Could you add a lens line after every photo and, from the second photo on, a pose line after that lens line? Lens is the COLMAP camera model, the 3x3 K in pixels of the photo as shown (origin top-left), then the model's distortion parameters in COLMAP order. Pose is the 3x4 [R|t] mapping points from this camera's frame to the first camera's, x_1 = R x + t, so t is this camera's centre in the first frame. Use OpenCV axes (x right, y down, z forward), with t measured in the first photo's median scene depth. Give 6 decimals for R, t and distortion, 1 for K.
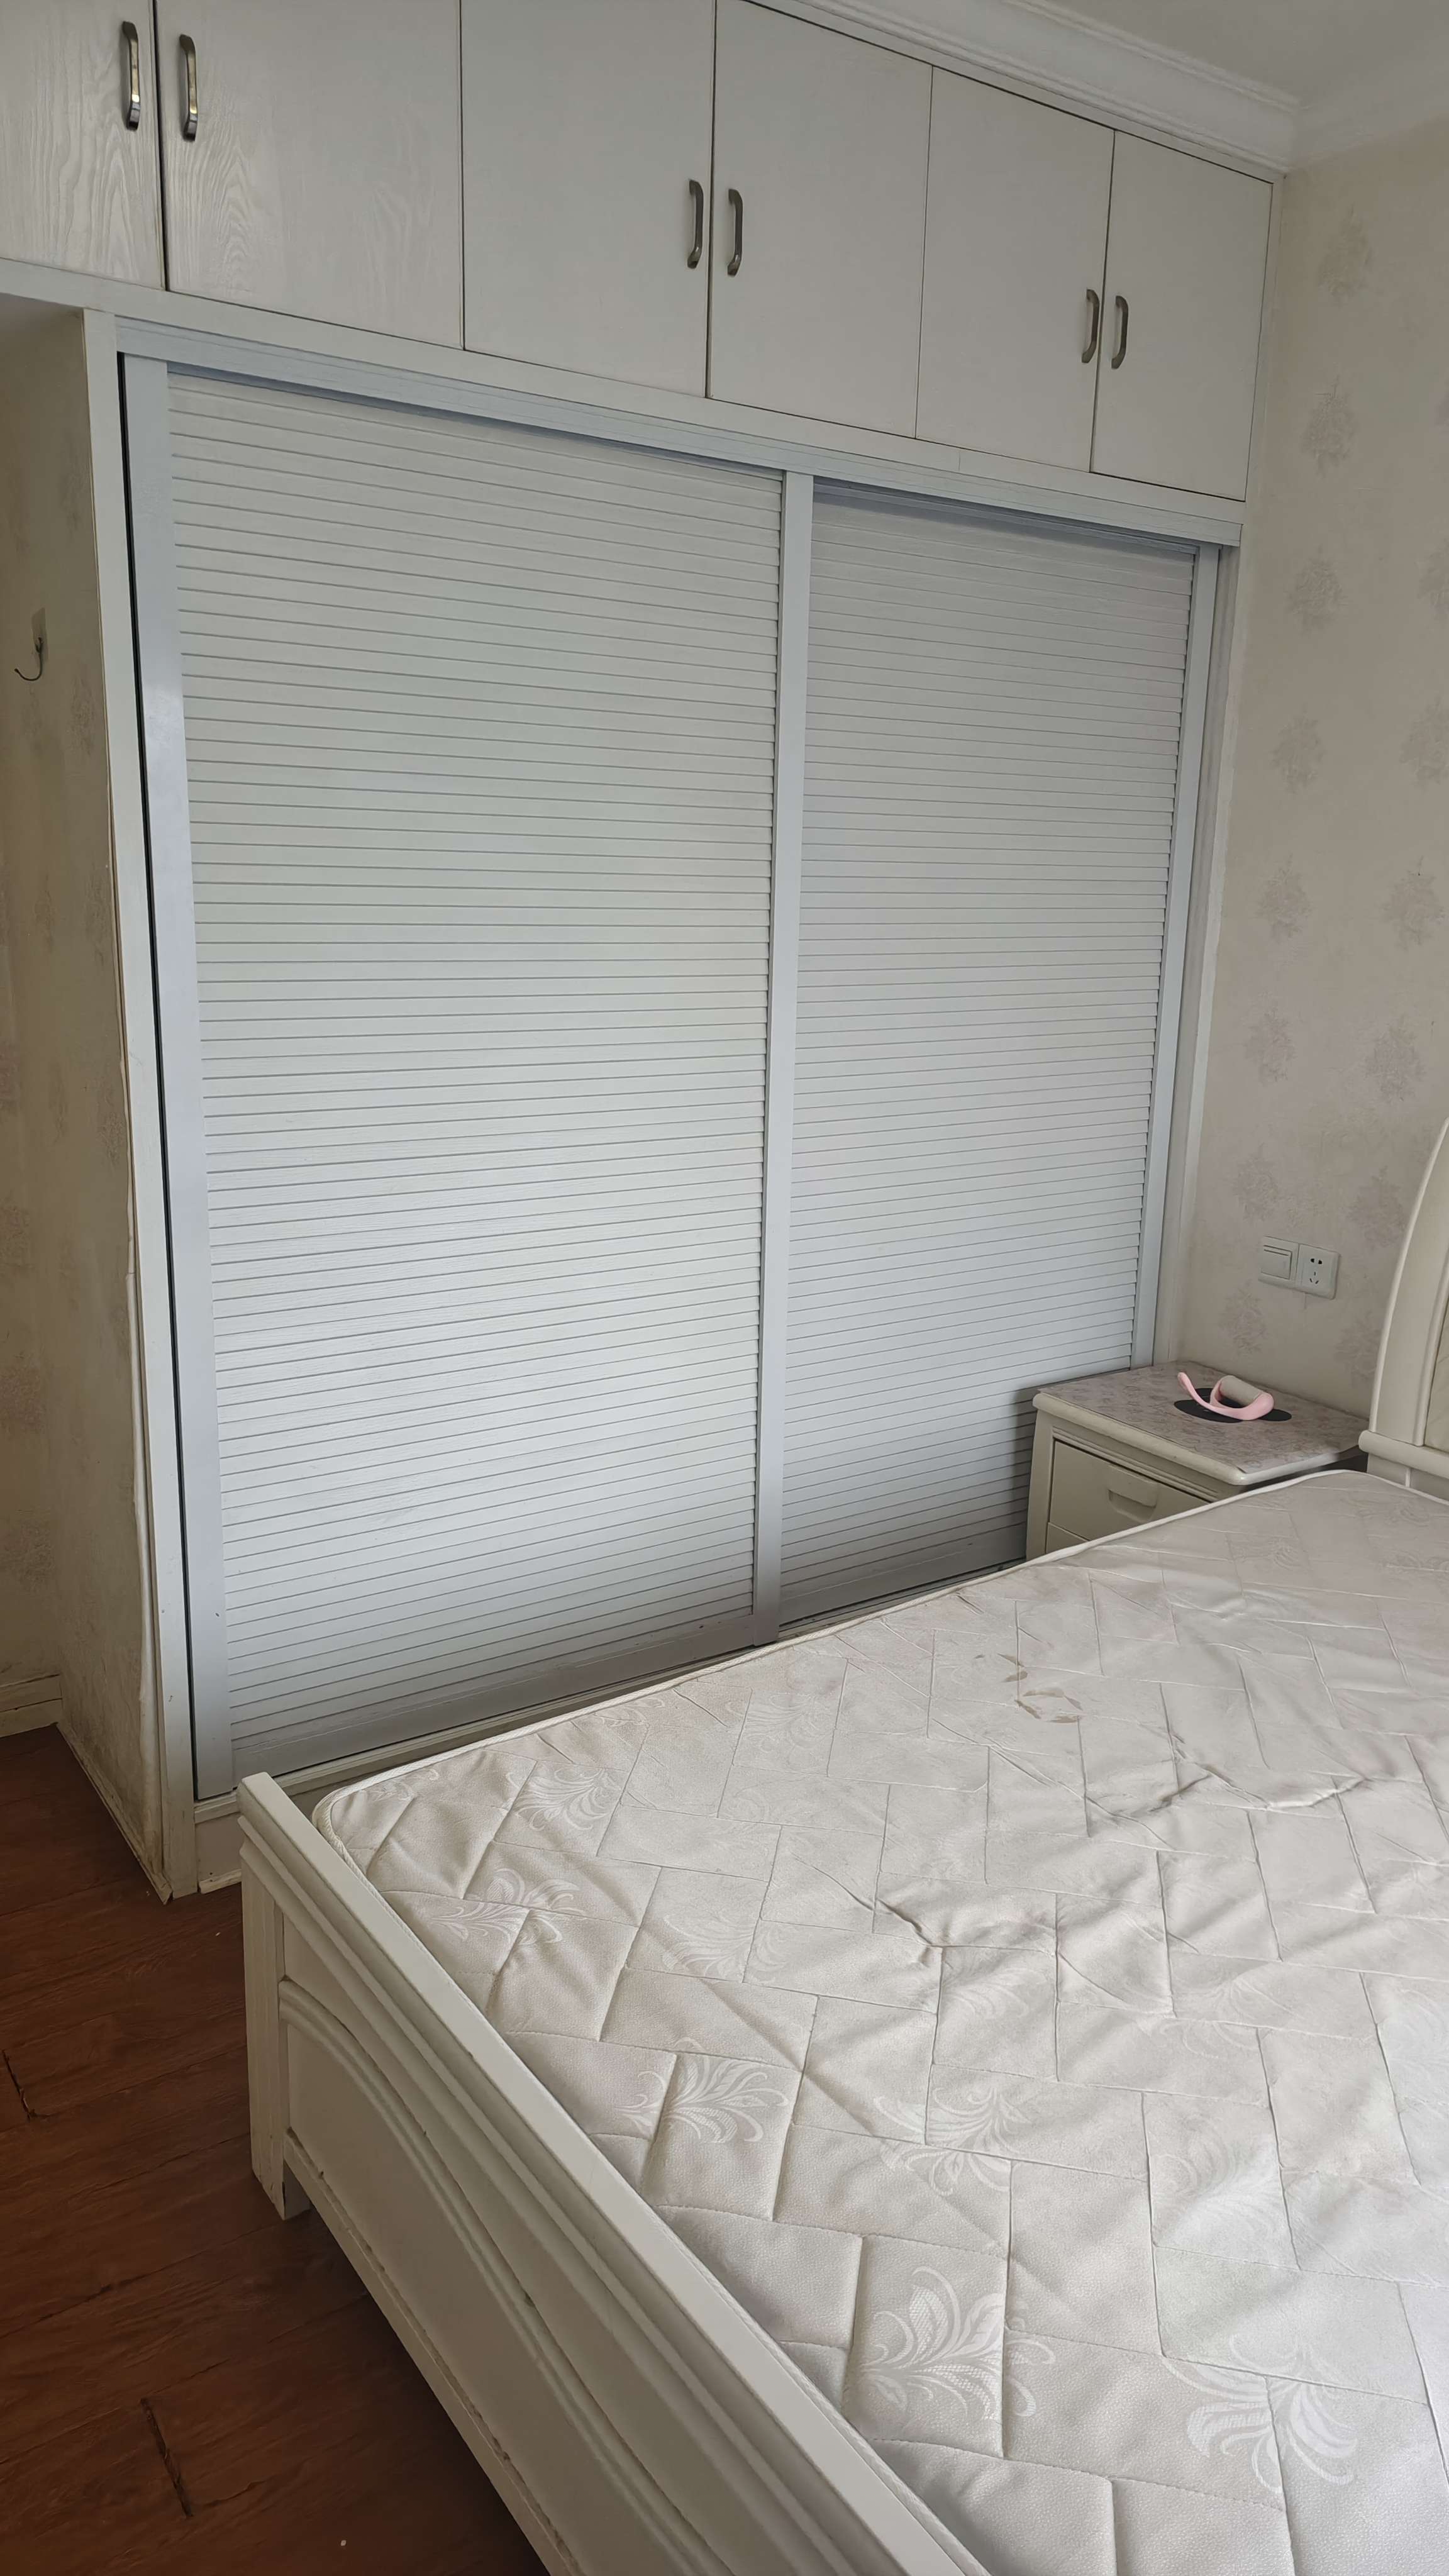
lens RADIAL K [[1739.8, 0, 726.3], [0, 1739.8, 1294.1], [0, 0, 1]] dist [0.000069, -0.003998]
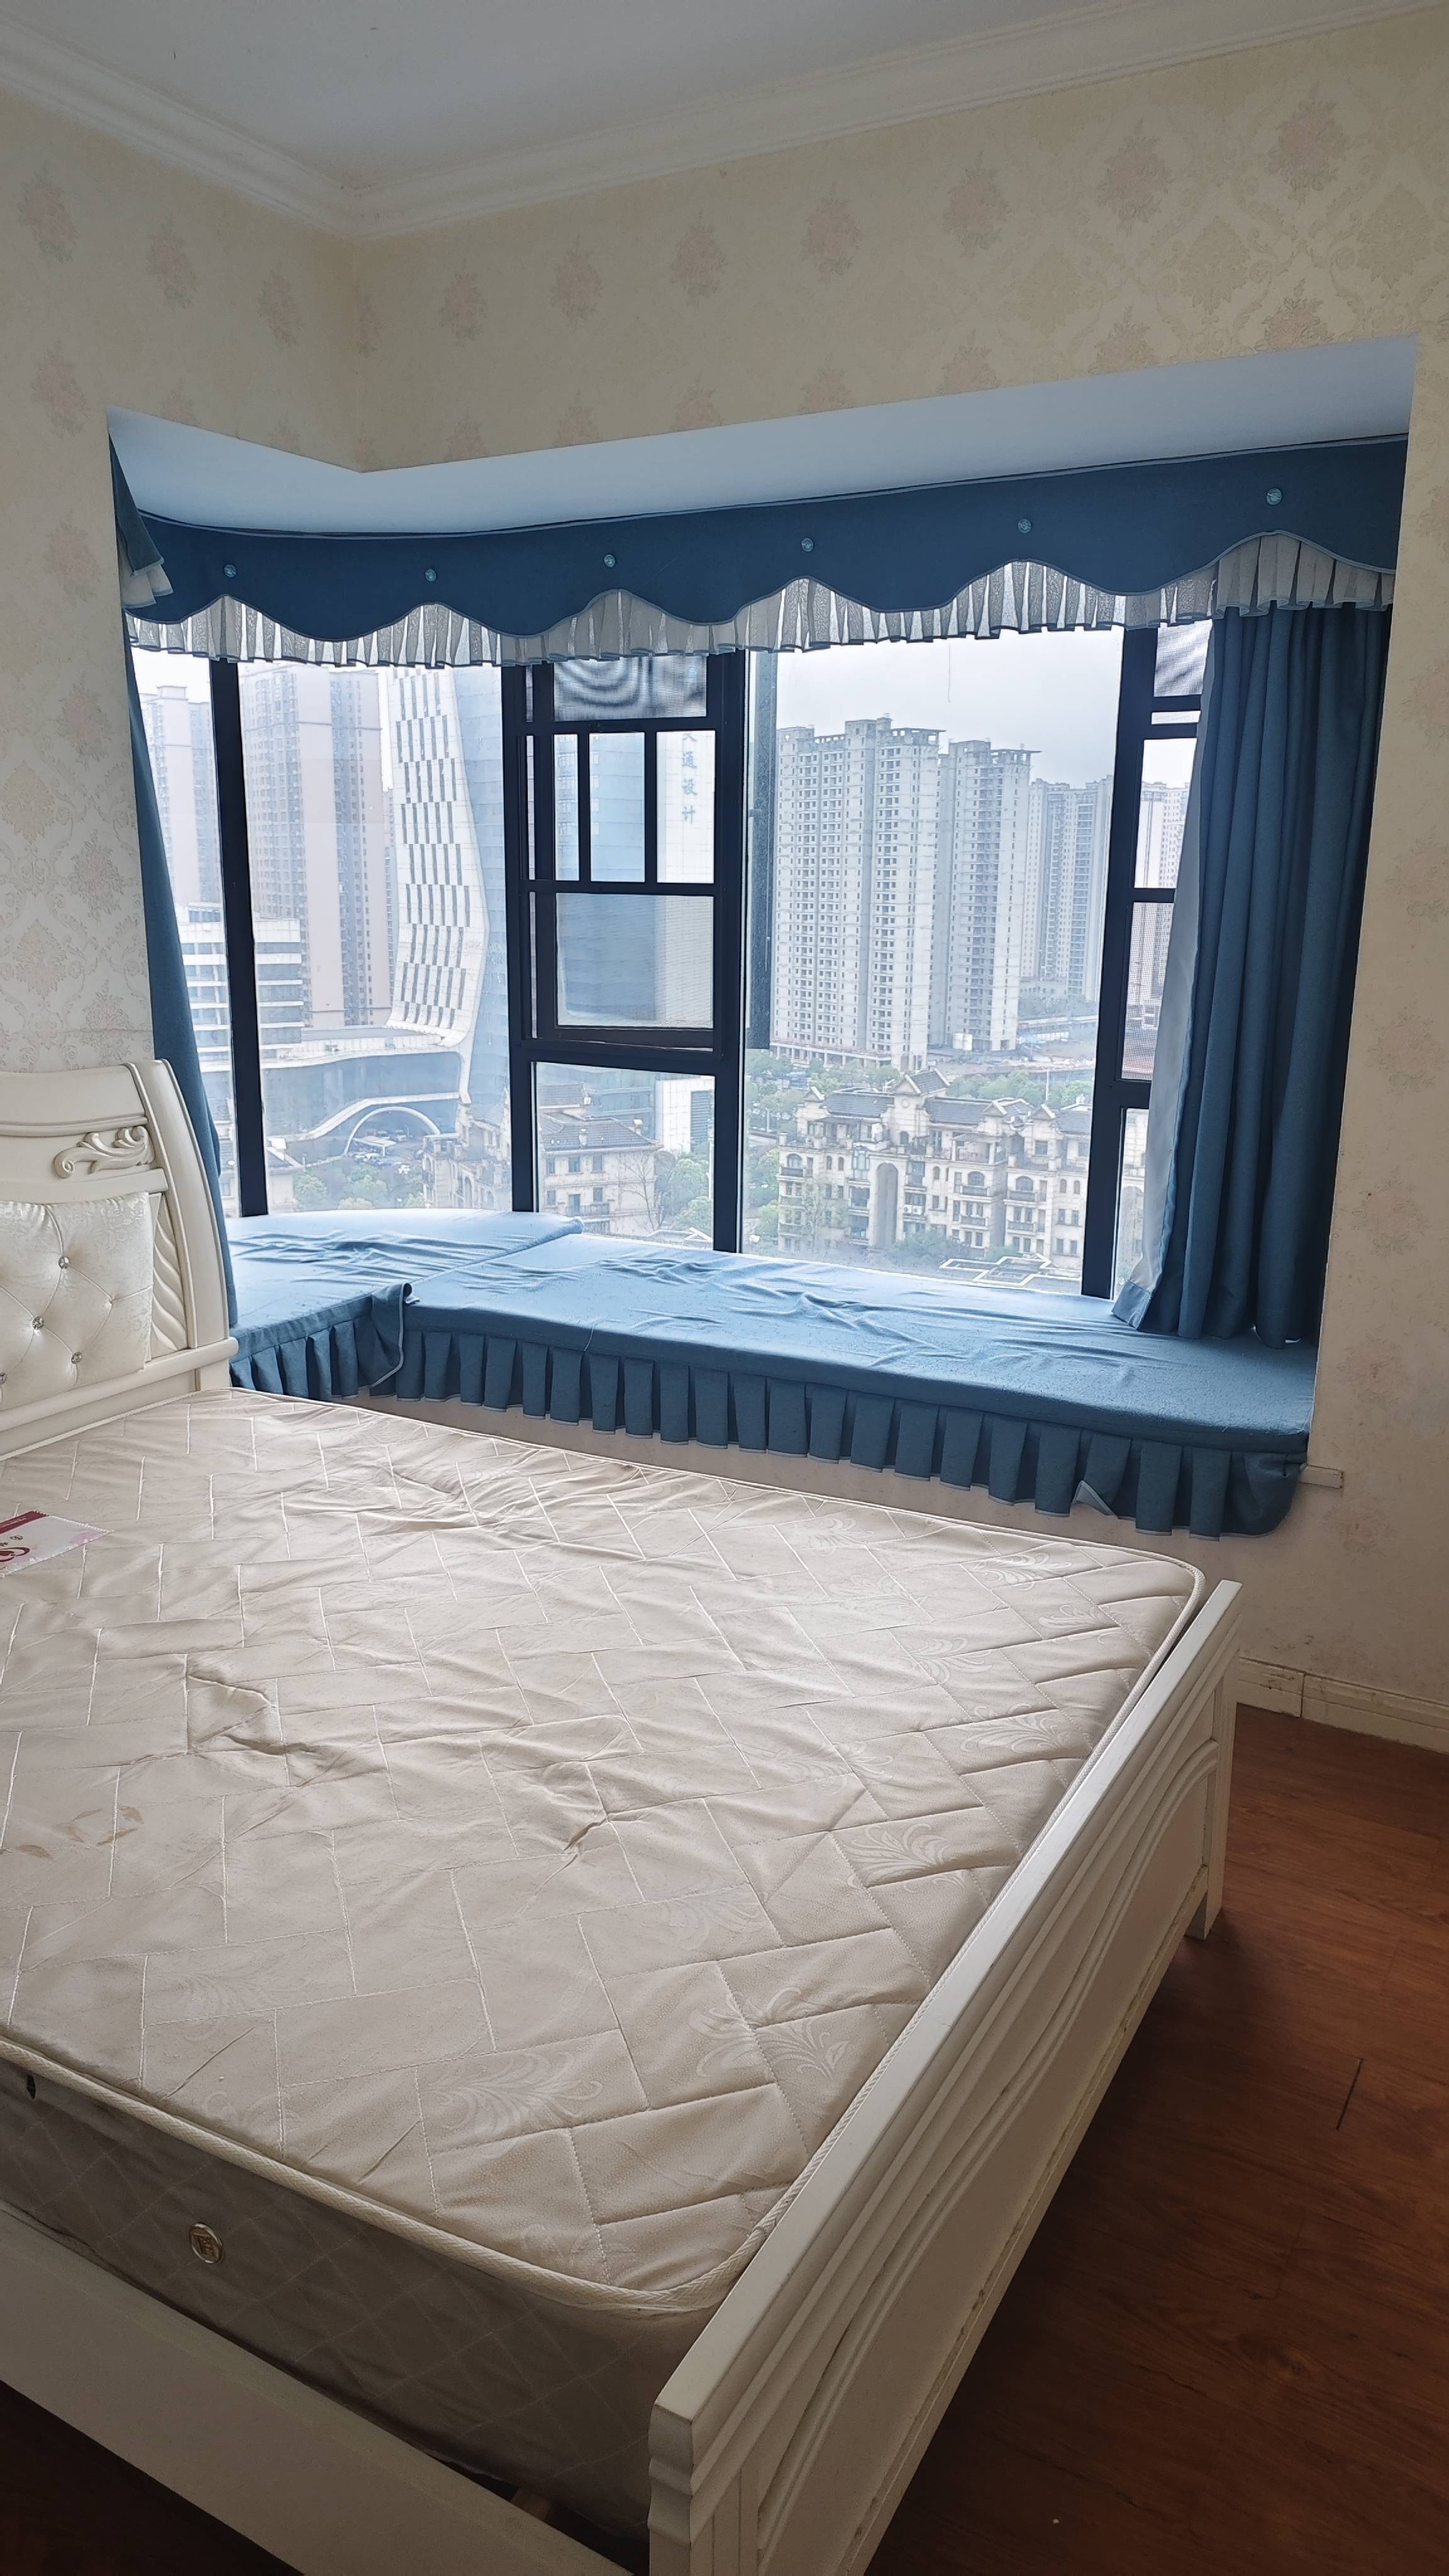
lens RADIAL K [[1739.8, 0, 730.3], [0, 1739.8, 1302.8], [0, 0, 1]] dist [0.000069, -0.003998]
pose [[-0.436683, -0.242918, 0.866198, -0.798384], [0.202829, 0.911477, 0.357869, -0.303614], [-0.876452, 0.331965, -0.348756, 1.225945]]
